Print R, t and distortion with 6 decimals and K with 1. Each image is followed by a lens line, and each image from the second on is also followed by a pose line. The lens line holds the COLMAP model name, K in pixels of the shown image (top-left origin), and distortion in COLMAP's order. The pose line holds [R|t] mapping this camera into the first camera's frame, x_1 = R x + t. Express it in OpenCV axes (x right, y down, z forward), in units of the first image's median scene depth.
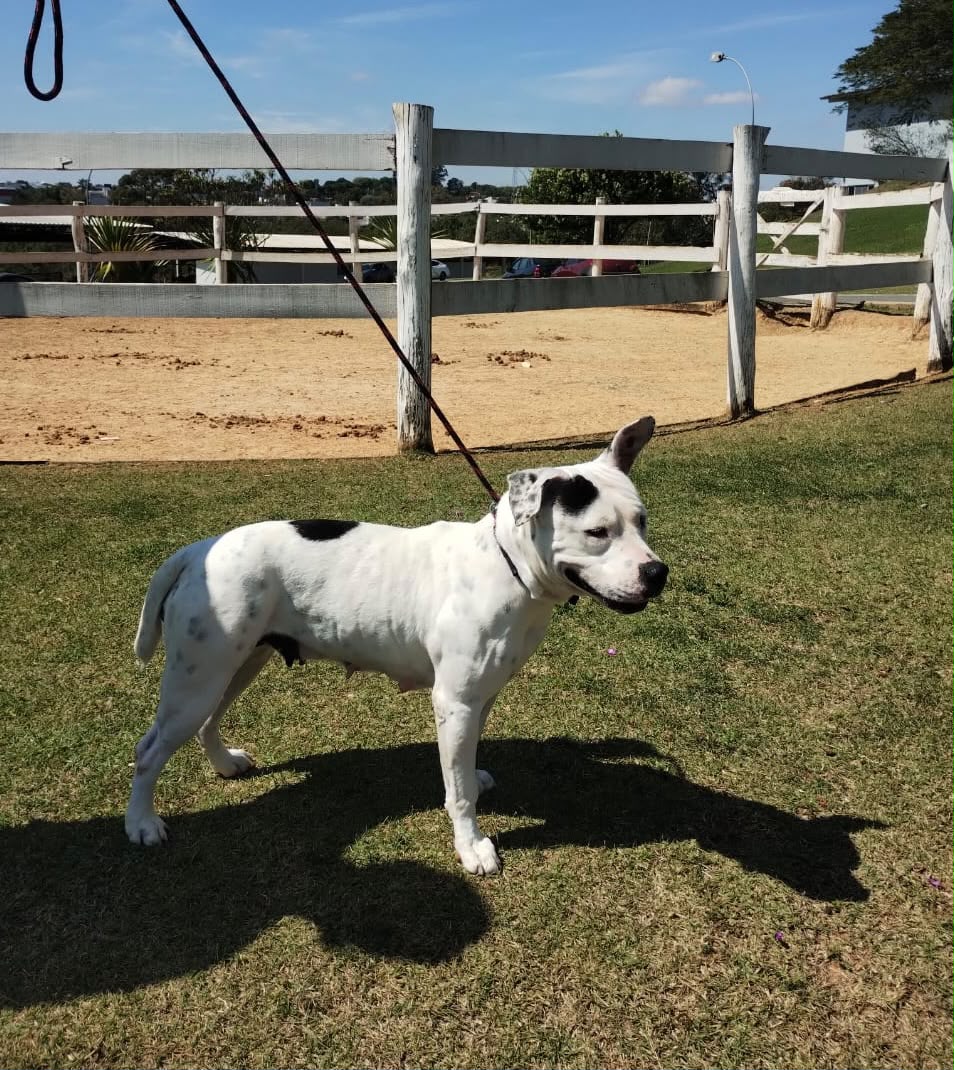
lens RADIAL K [[1073.0, 0, 480.6], [0, 1073.0, 438.1], [0, 0, 1]] dist [0.039317, 0.000000]
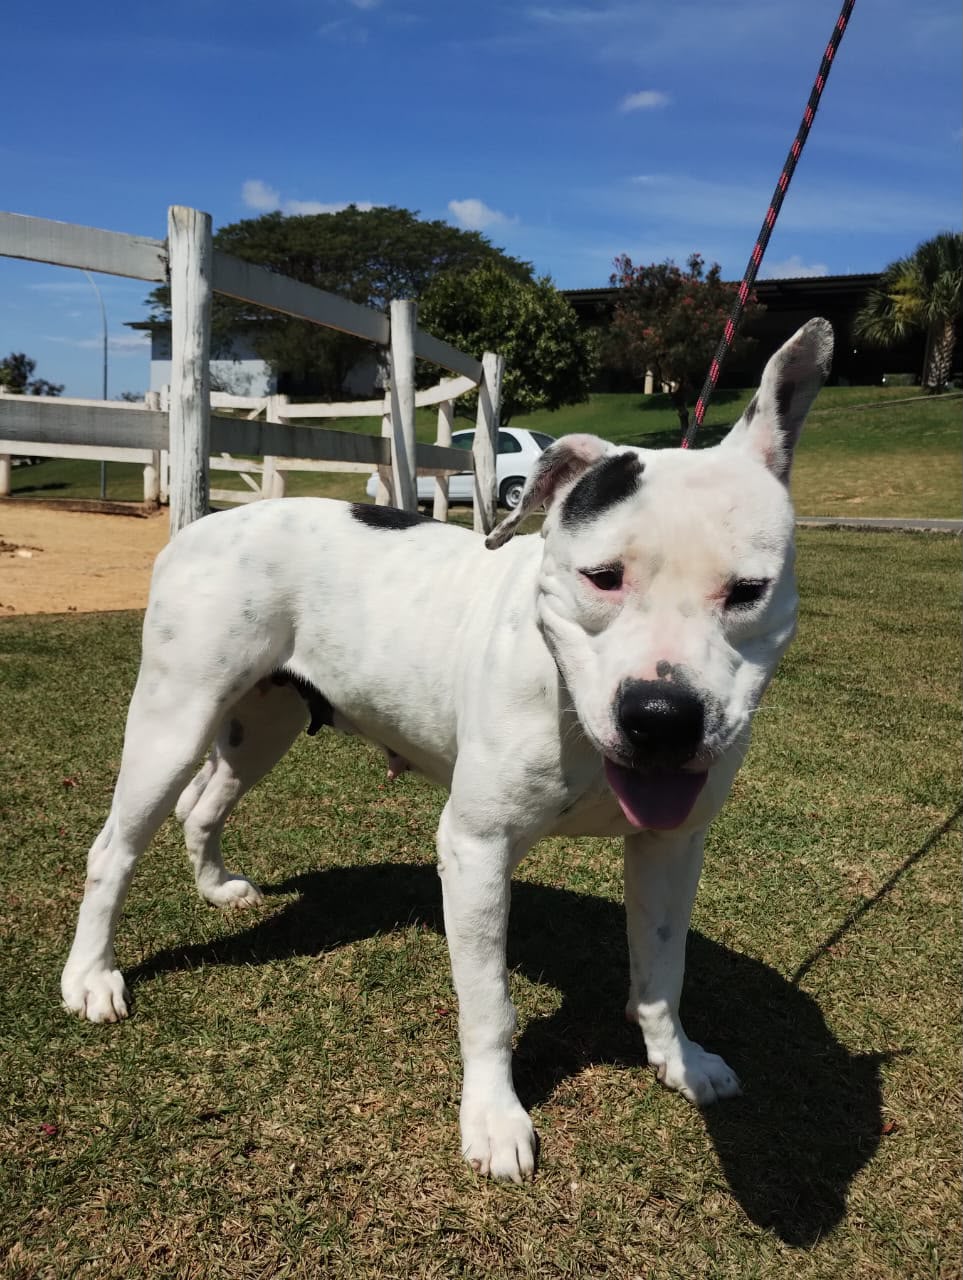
lens RADIAL K [[1076.9, 0, 477.2], [0, 1076.9, 655.1], [0, 0, 1]] dist [0.056495, -0.087769]
pose [[0.785825, -0.056678, 0.615846, -0.450861], [0.069761, 0.997560, 0.002792, 0.076351], [-0.614501, 0.040768, 0.787862, 0.140804]]
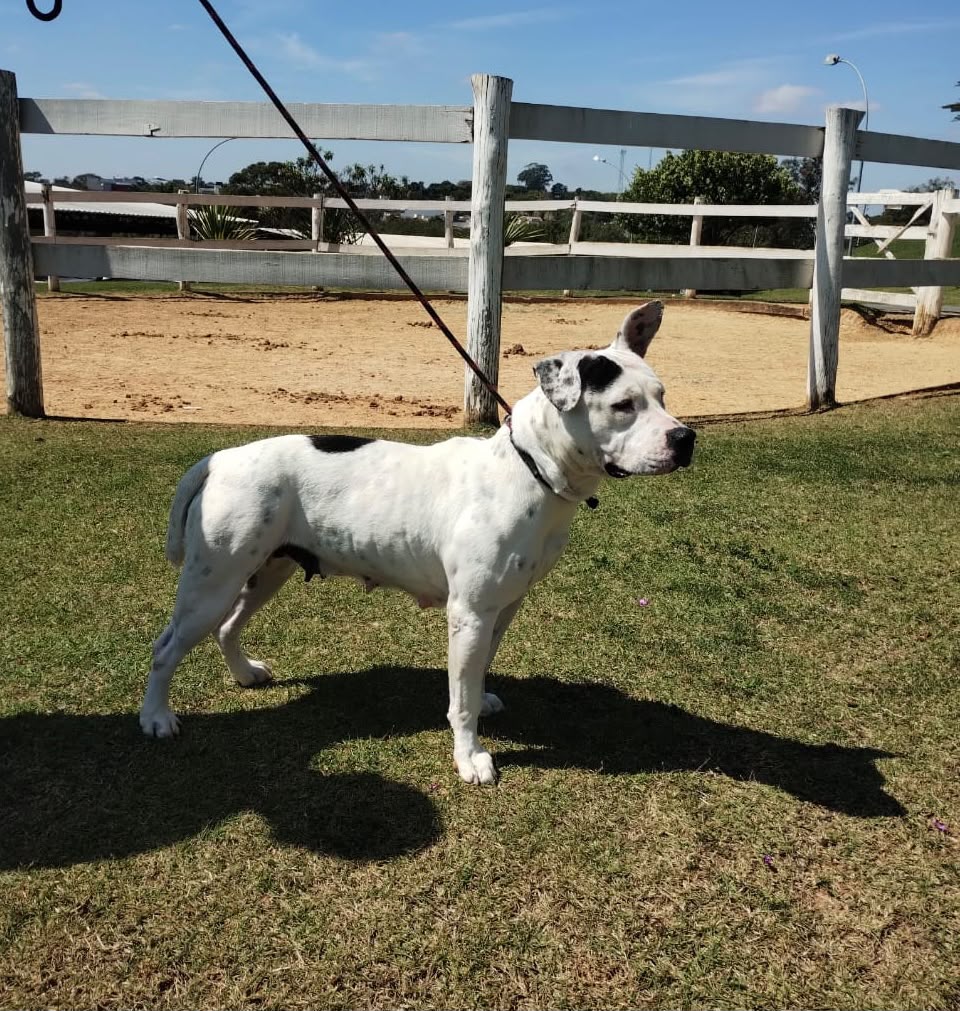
lens RADIAL K [[1080.6, 0, 485.6], [0, 1080.6, 430.9], [0, 0, 1]] dist [0.060683, 0.000000]
pose [[0.995494, 0.043595, -0.084209, 0.029915], [-0.044830, 0.998912, -0.012821, 0.032457], [0.083559, 0.016538, 0.996366, -0.005937]]
